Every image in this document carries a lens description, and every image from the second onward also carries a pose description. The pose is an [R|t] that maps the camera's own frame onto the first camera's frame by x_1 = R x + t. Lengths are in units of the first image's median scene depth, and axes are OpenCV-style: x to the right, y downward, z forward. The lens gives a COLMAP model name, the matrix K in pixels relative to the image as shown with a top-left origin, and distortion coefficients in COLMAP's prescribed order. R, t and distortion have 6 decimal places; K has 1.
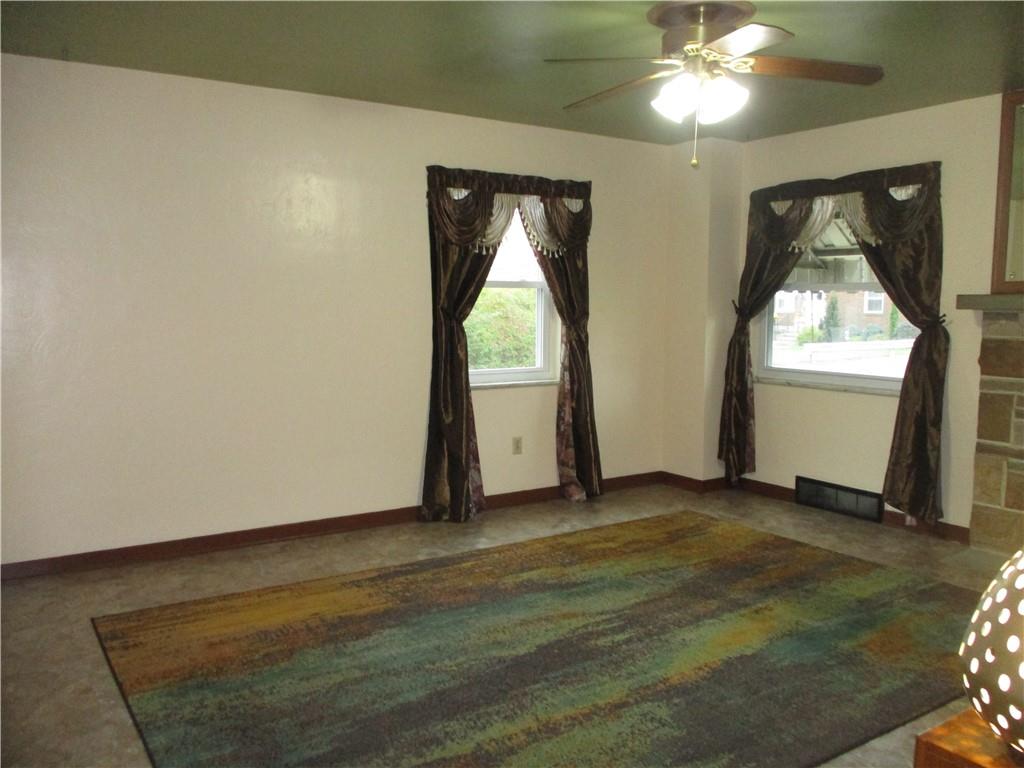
lens RADIAL K [[850.4, 0, 512.0], [0, 850.4, 384.0], [0, 0, 1]] dist [-0.039722, 0.005800]
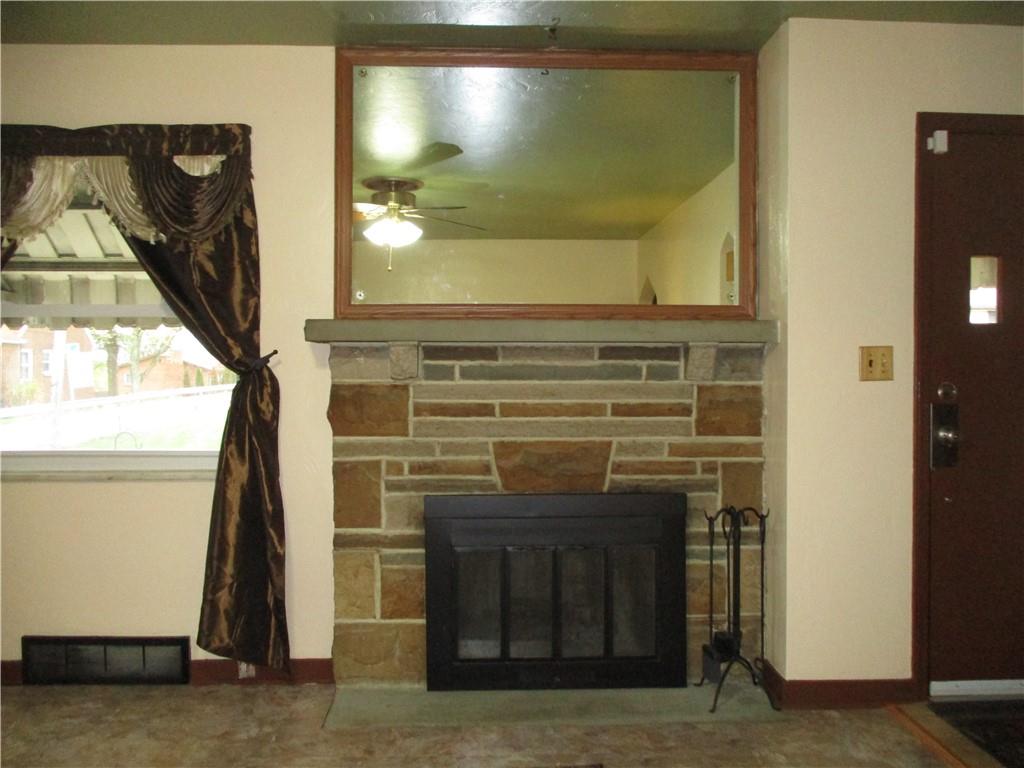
lens RADIAL K [[850.4, 0, 512.0], [0, 850.4, 384.0], [0, 0, 1]] dist [-0.039722, 0.005800]
pose [[0.526386, -0.018747, 0.850039, 0.037617], [0.086550, 0.995745, -0.031636, -0.018273], [-0.845829, 0.090224, 0.525769, 0.487695]]
